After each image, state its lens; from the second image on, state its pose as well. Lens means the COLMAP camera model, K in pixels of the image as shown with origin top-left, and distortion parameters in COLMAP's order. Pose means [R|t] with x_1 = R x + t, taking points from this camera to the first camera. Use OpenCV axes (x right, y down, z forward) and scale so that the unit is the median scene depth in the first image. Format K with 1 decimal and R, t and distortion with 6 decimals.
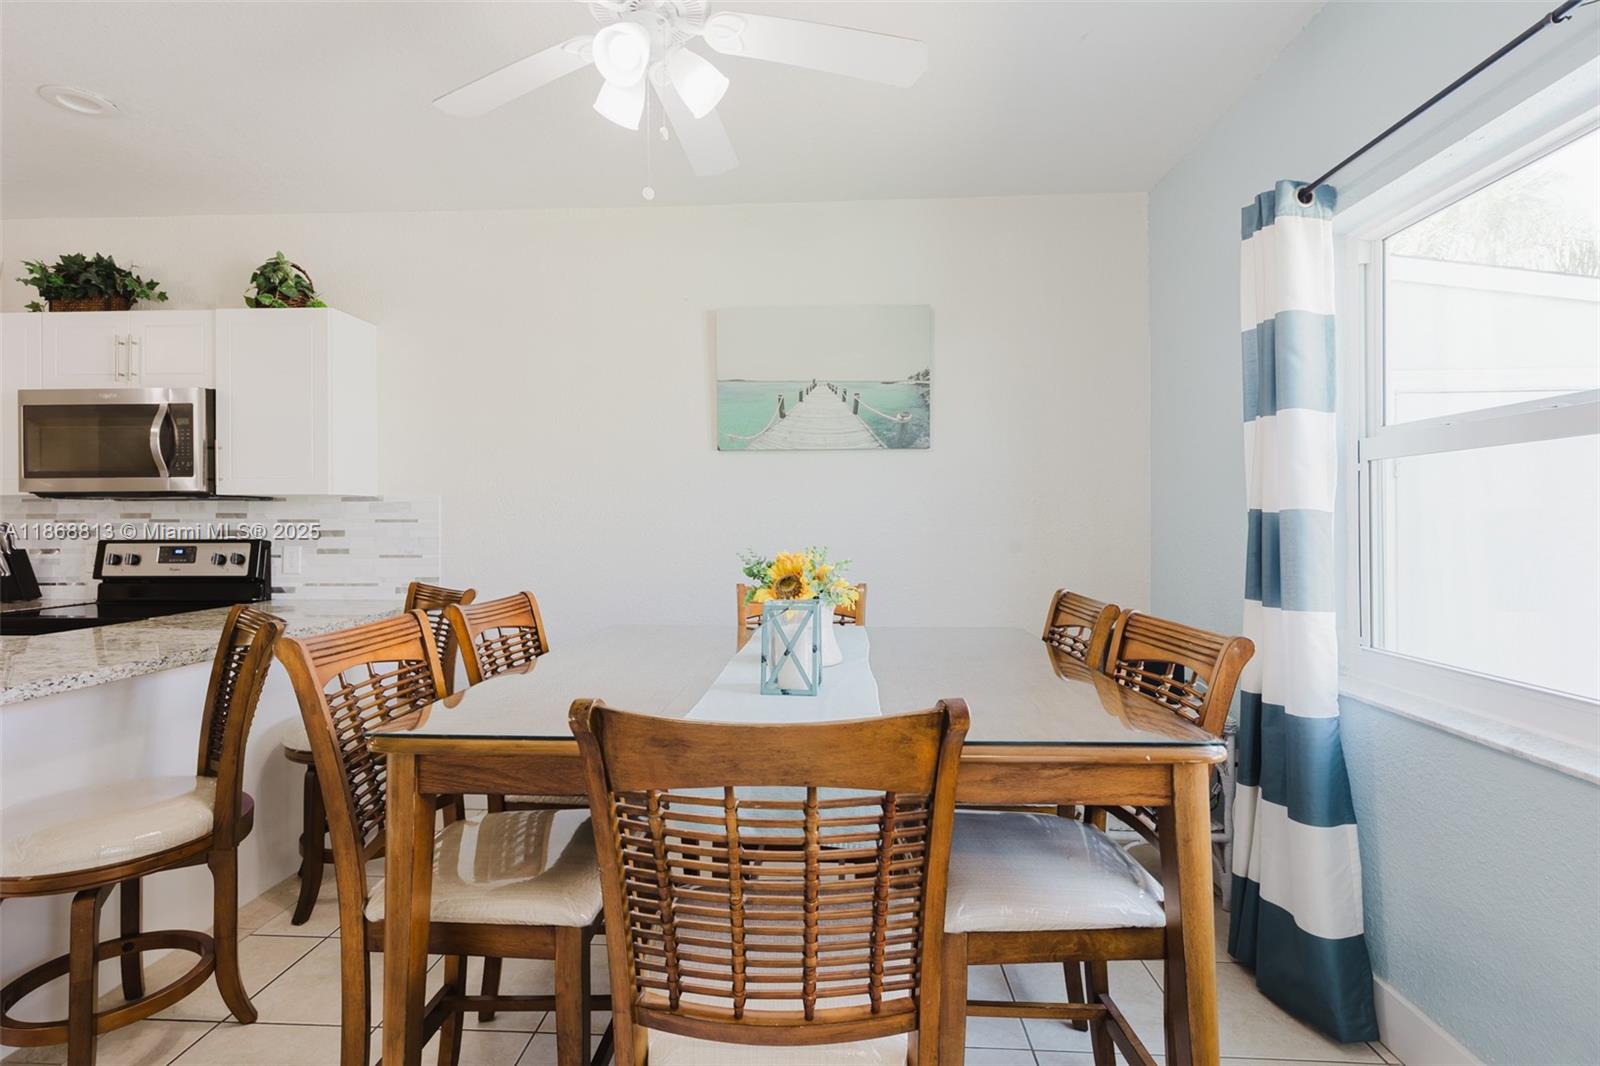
lens RADIAL K [[771.8, 0, 799.4], [0, 771.8, 516.1], [0, 0, 1]] dist [0.003071, -0.001289]
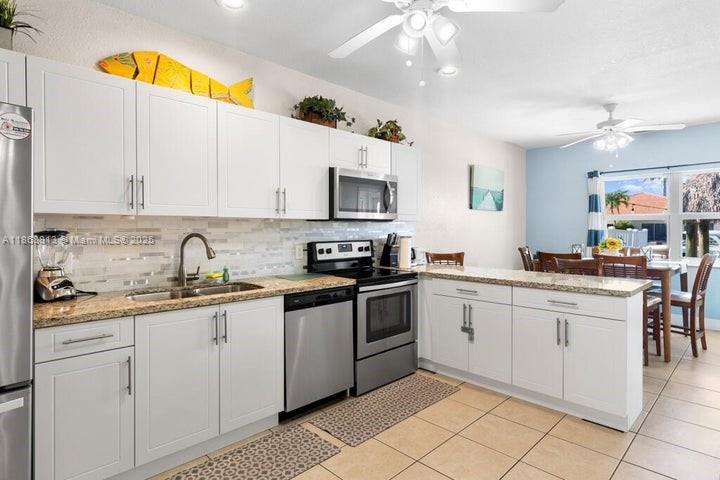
lens RADIAL K [[389.8, 0, 363.6], [0, 389.8, 233.5], [0, 0, 1]] dist [0.001951, -0.000840]
pose [[0.669499, -0.005959, 0.742789, -1.657535], [-0.004639, 0.999915, 0.012203, -0.002204], [-0.742799, -0.011616, 0.669414, 0.266816]]
